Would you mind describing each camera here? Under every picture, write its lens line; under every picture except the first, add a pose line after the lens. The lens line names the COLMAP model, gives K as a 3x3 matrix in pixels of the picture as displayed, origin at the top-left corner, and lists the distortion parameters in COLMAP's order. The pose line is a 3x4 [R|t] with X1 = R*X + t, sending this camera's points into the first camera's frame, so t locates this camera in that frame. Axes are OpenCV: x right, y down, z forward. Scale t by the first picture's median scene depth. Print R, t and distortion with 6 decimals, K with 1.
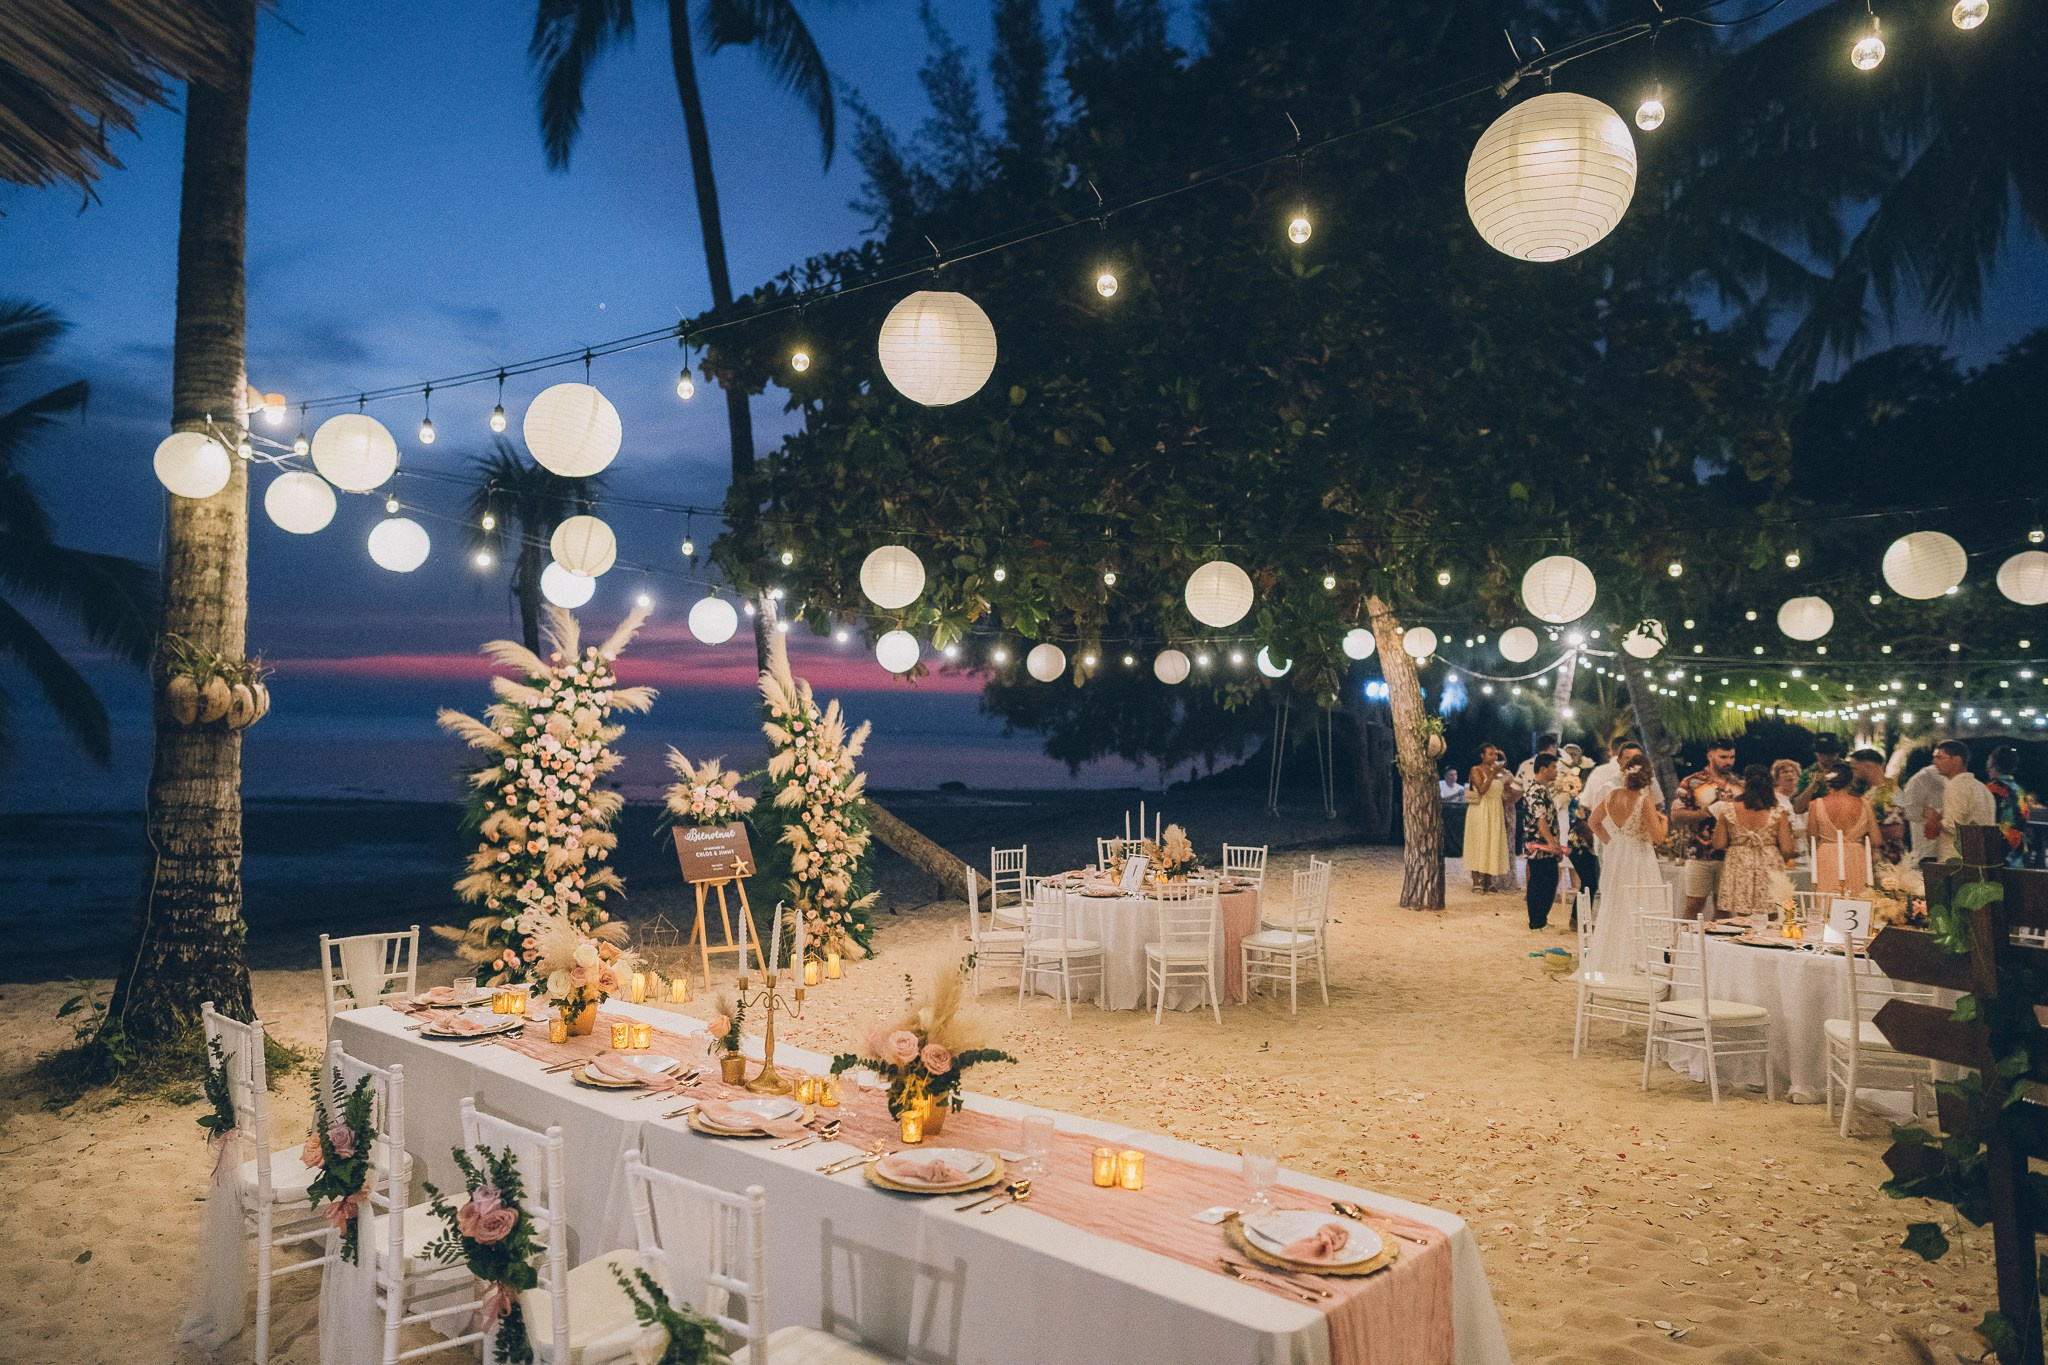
lens RADIAL K [[1409.6, 0, 1024.0], [0, 1409.6, 682.5], [0, 0, 1]] dist [-0.000989, 0.001041]
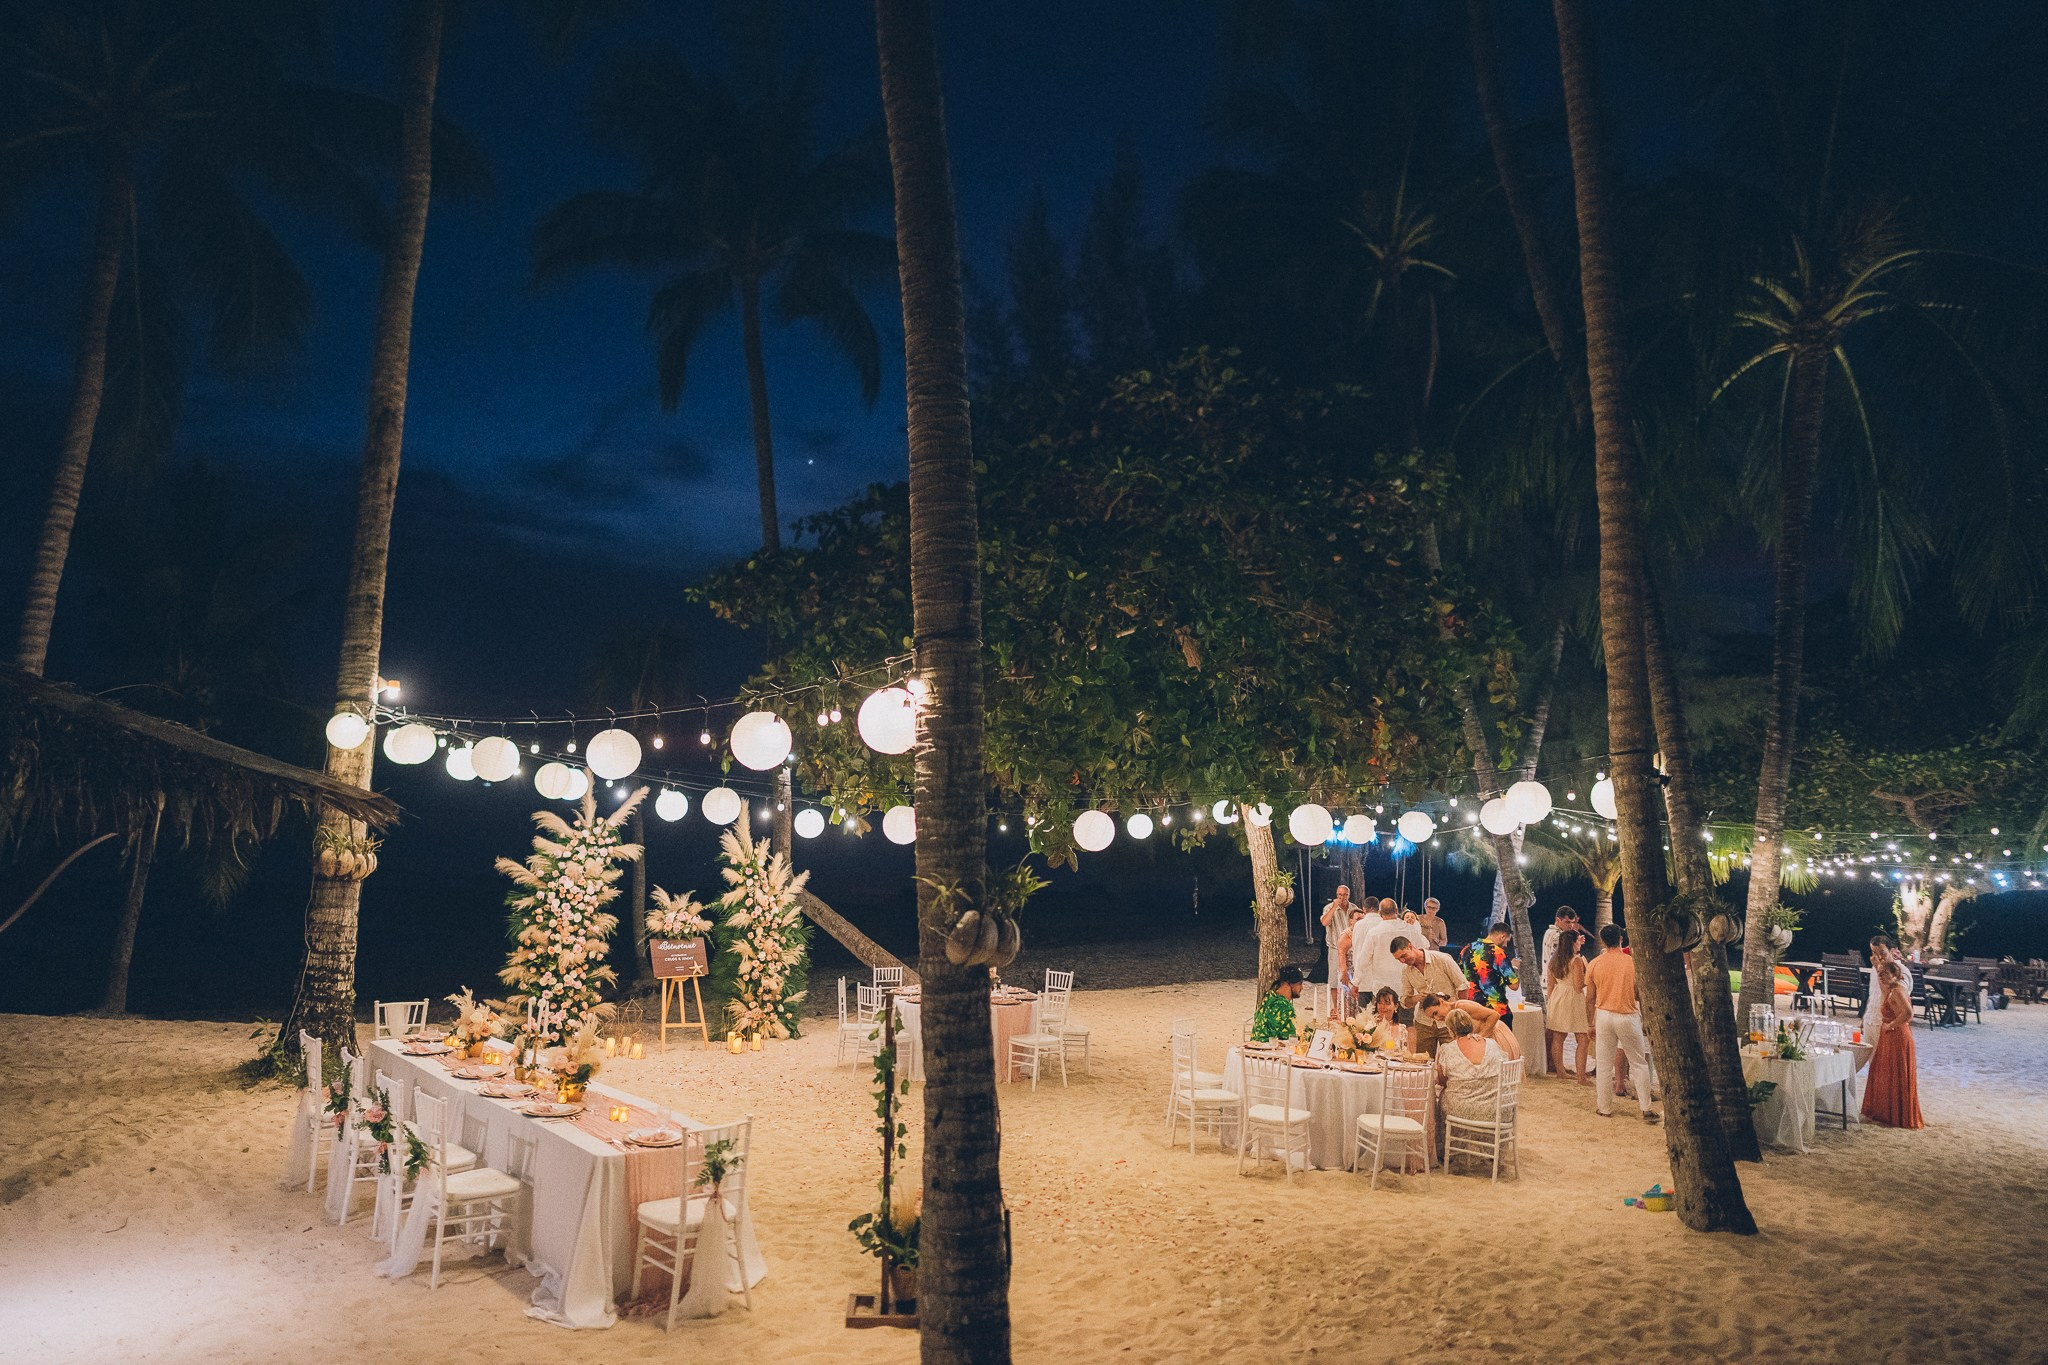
lens RADIAL K [[1480.1, 0, 1053.4], [0, 1480.1, 665.0], [0, 0, 1]] dist [-0.002046, -0.000884]
pose [[0.989808, 0.020443, -0.140937, 0.394538], [-0.029955, 0.997390, -0.065700, -0.098666], [0.139226, 0.069252, 0.987836, -0.509951]]
